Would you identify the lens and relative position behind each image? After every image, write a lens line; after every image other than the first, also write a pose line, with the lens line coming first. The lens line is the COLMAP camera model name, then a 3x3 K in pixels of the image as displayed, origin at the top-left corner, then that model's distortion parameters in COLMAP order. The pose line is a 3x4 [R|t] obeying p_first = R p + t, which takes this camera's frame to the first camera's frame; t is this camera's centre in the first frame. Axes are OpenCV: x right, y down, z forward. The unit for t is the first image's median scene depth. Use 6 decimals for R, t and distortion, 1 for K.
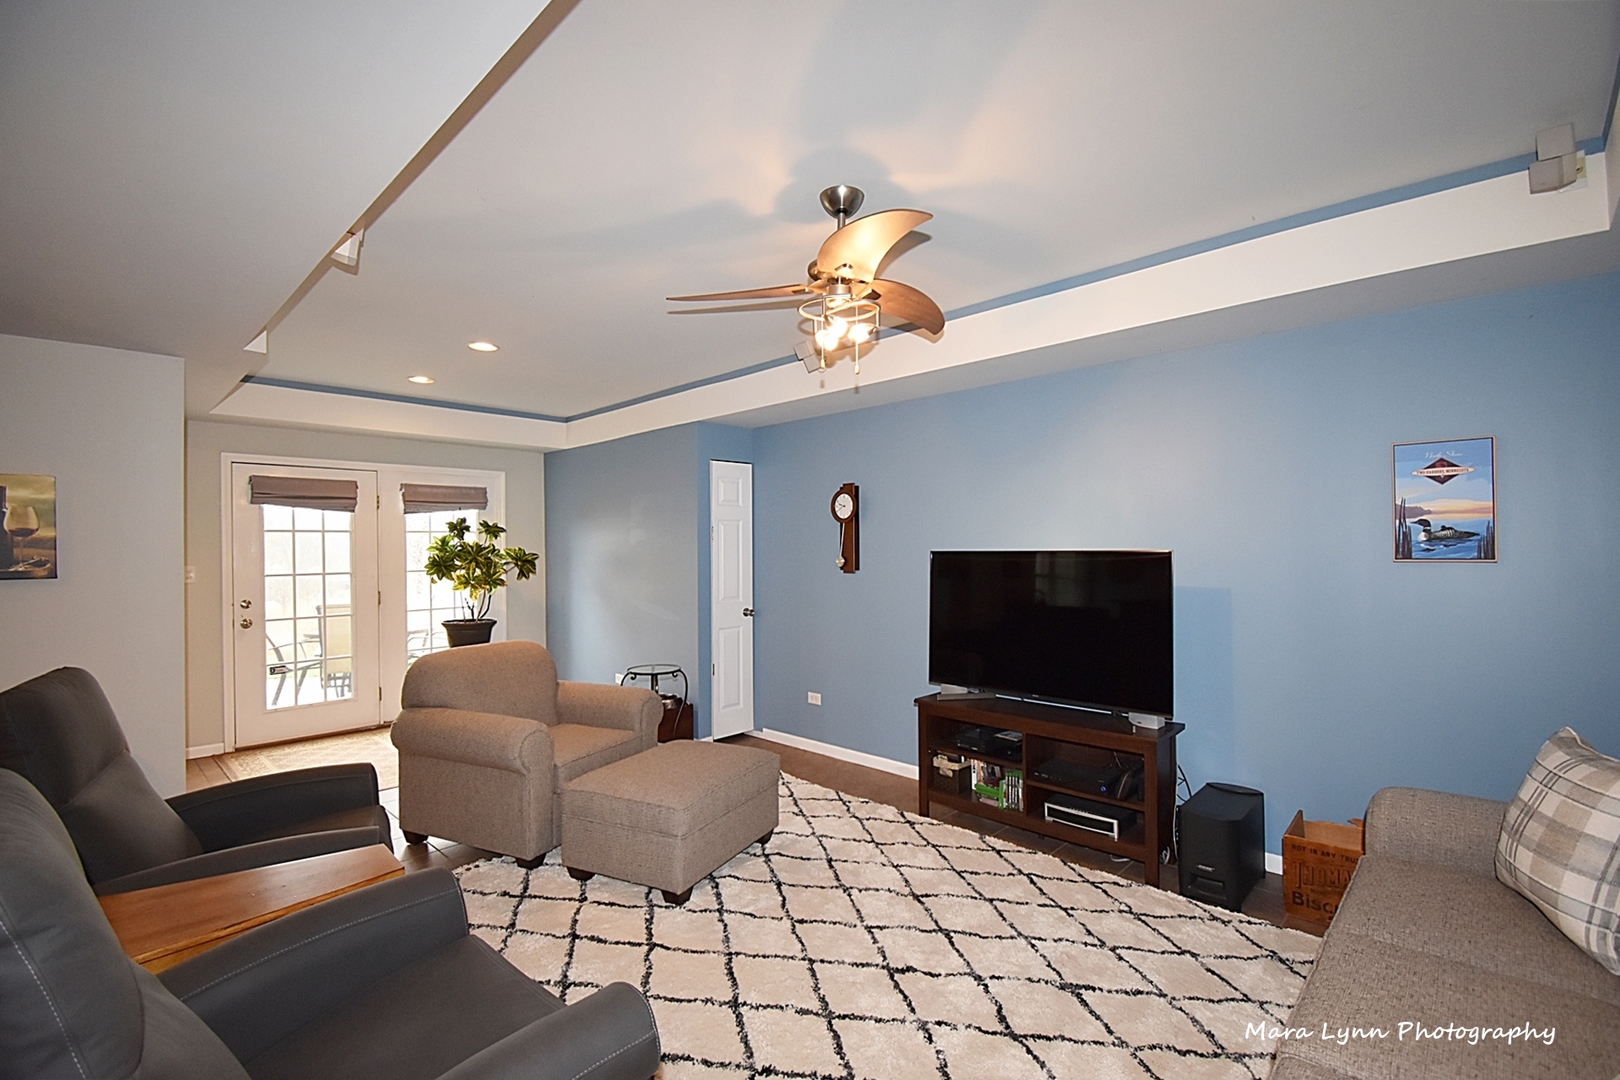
lens RADIAL K [[718.8, 0, 820.5], [0, 718.8, 549.7], [0, 0, 1]] dist [0.001707, -0.019935]
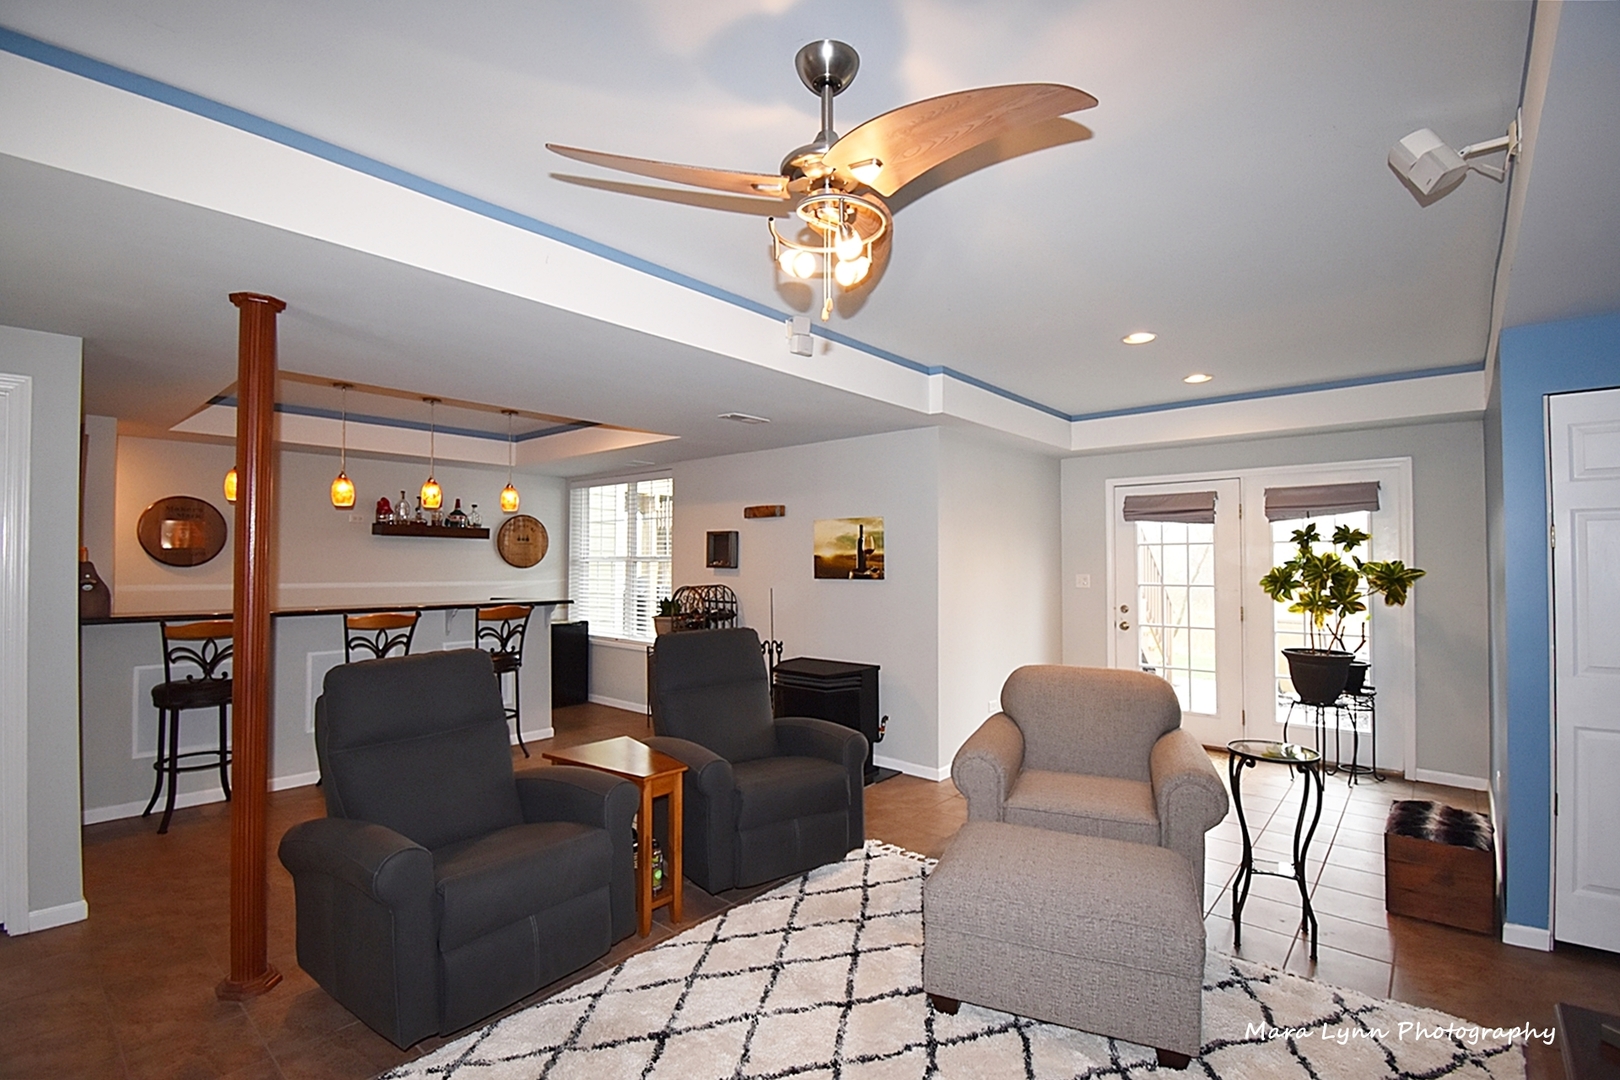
lens RADIAL K [[718.8, 0, 820.5], [0, 718.8, 549.7], [0, 0, 1]] dist [0.001707, -0.019935]
pose [[0.025126, -0.006380, -0.999664, 0.313486], [-0.002079, 0.999977, -0.006435, -0.009409], [0.999682, 0.002240, 0.025113, 0.440431]]
